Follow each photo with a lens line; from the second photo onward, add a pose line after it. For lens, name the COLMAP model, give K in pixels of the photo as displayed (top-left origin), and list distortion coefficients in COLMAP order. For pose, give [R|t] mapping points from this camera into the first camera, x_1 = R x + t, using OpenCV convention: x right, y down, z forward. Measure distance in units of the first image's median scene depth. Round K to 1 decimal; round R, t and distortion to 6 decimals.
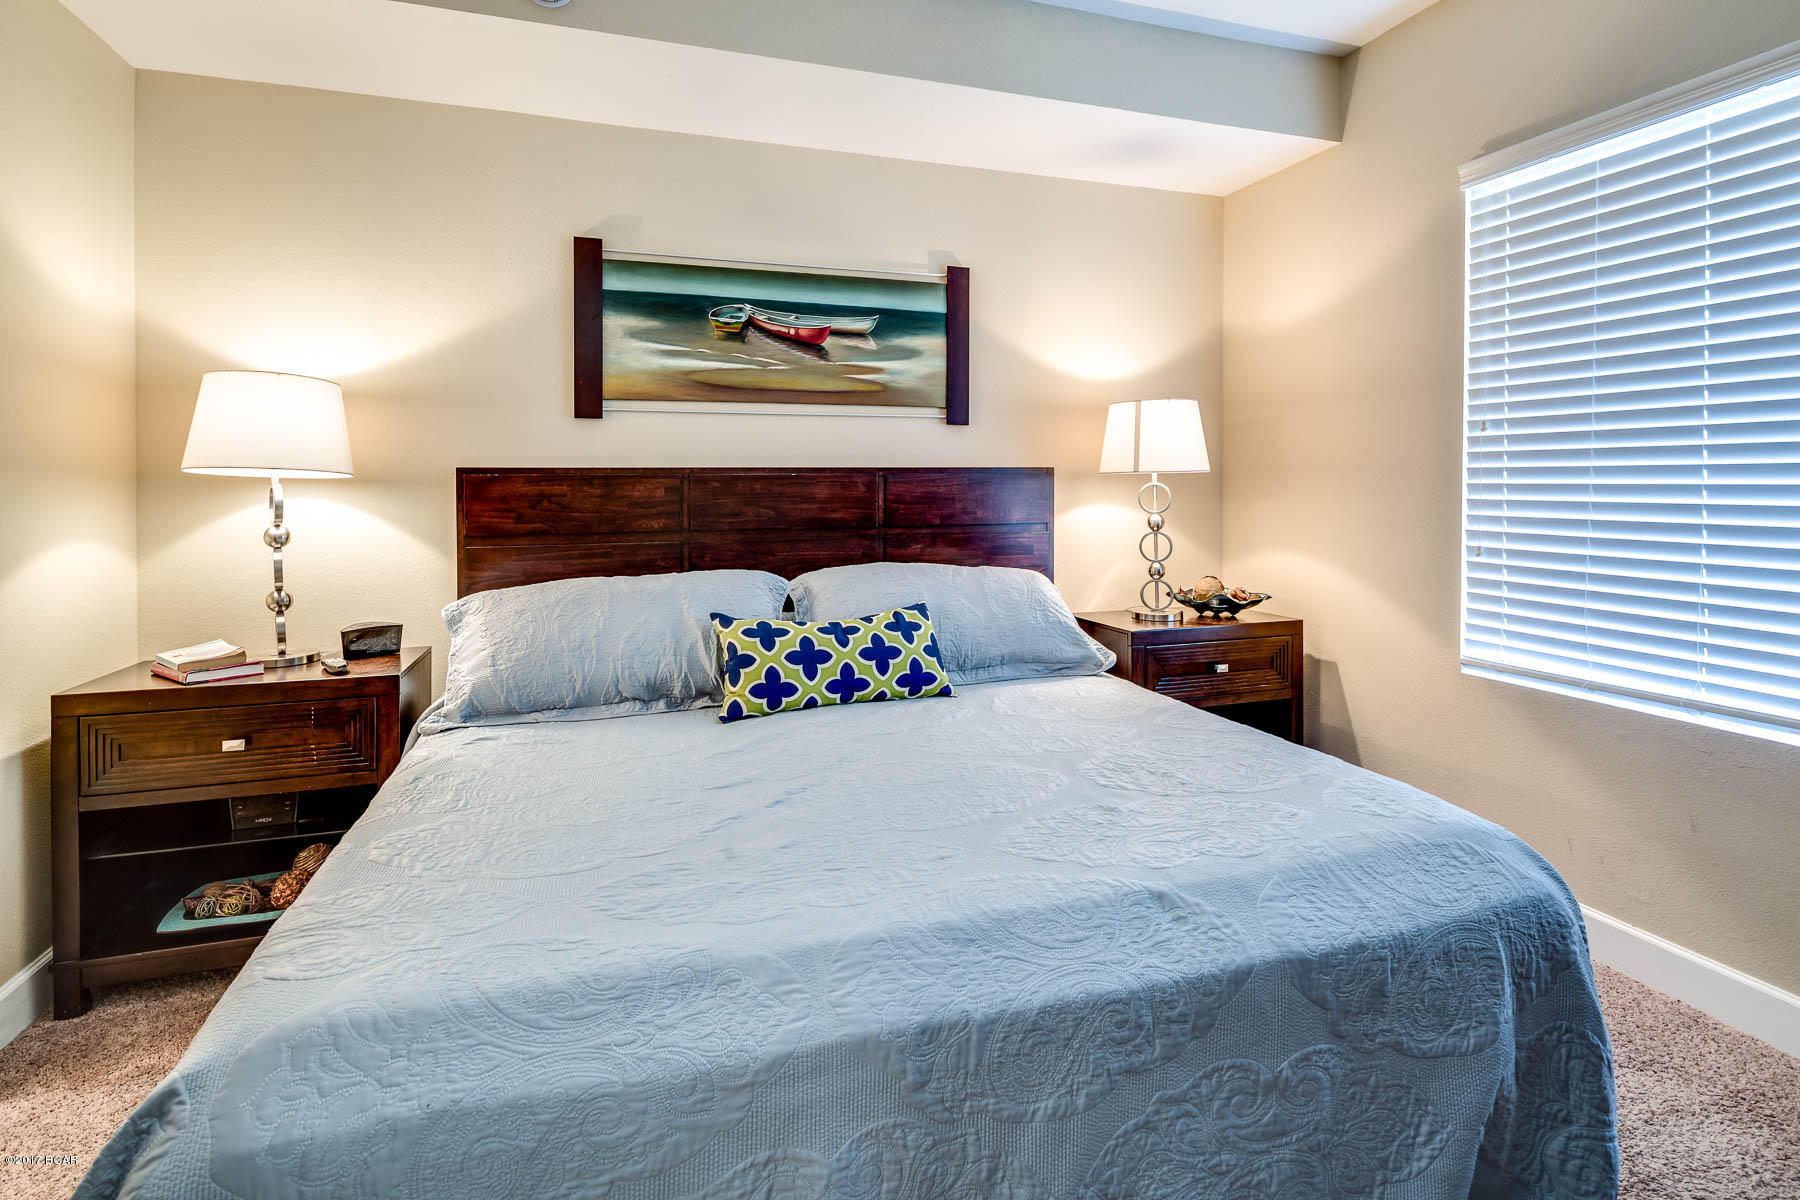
lens RADIAL K [[883.6, 0, 889.1], [0, 883.6, 578.4], [0, 0, 1]] dist [0.001809, -0.000279]
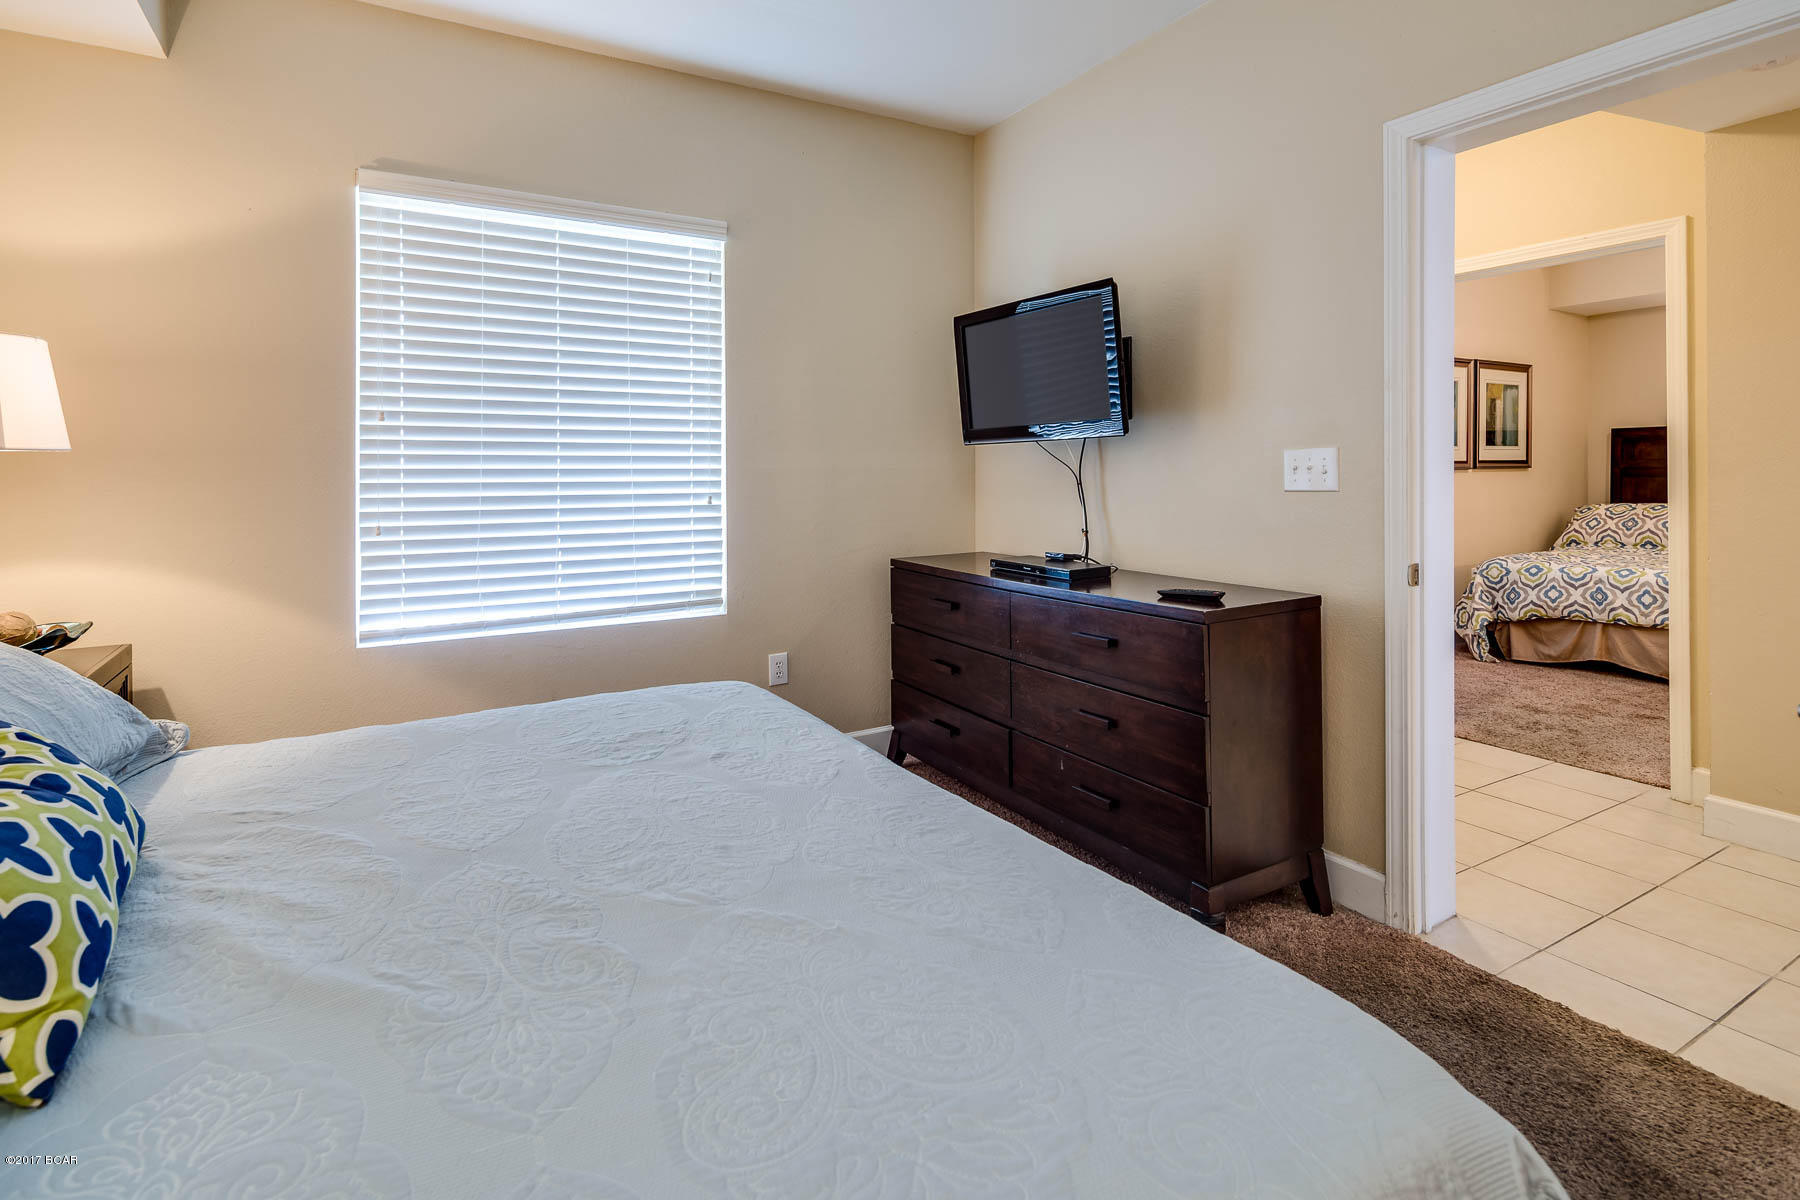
lens RADIAL K [[883.6, 0, 889.1], [0, 883.6, 578.4], [0, 0, 1]] dist [0.001809, -0.000279]
pose [[-0.220651, -0.117133, 0.968294, -0.570951], [0.111126, 0.983279, 0.144268, -0.064593], [-0.969002, 0.139436, -0.203945, 0.658348]]
